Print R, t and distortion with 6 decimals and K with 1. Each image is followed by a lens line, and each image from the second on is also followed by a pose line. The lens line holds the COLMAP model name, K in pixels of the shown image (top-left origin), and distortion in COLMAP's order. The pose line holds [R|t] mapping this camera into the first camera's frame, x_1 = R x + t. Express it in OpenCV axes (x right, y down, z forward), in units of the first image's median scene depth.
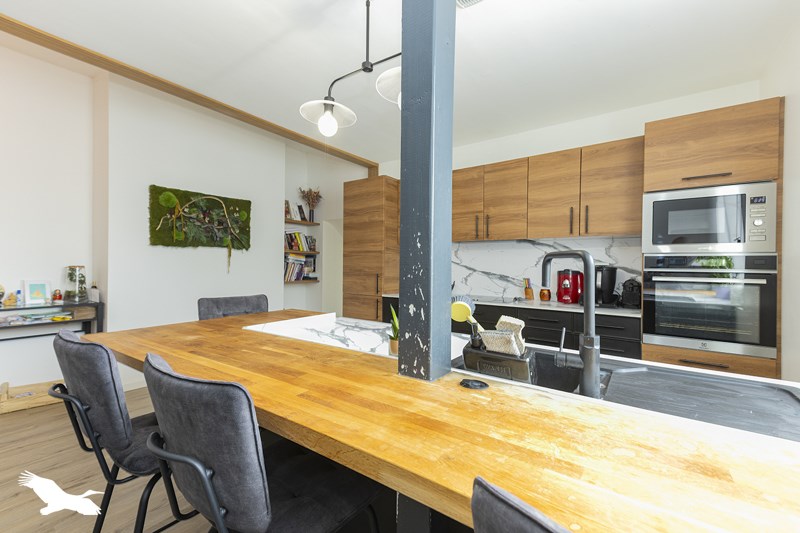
lens RADIAL K [[343.2, 0, 405.4], [0, 343.2, 267.5], [0, 0, 1]] dist [0.019966, -0.000632]
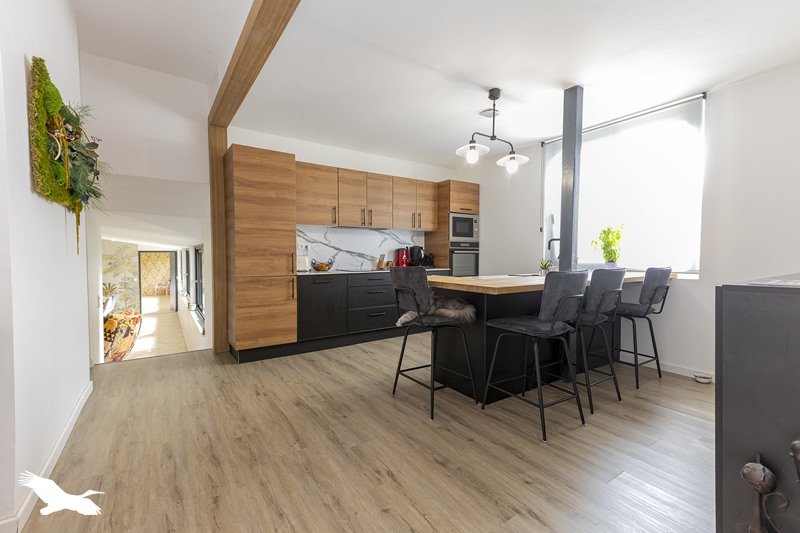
lens RADIAL K [[343.2, 0, 394.8], [0, 343.2, 261.7], [0, 0, 1]] dist [0.019966, -0.000632]
pose [[0.358929, -0.031616, 0.932829, -0.990532], [0.002516, 0.999455, 0.032906, 0.012036], [-0.933362, -0.009464, 0.358813, 0.397387]]
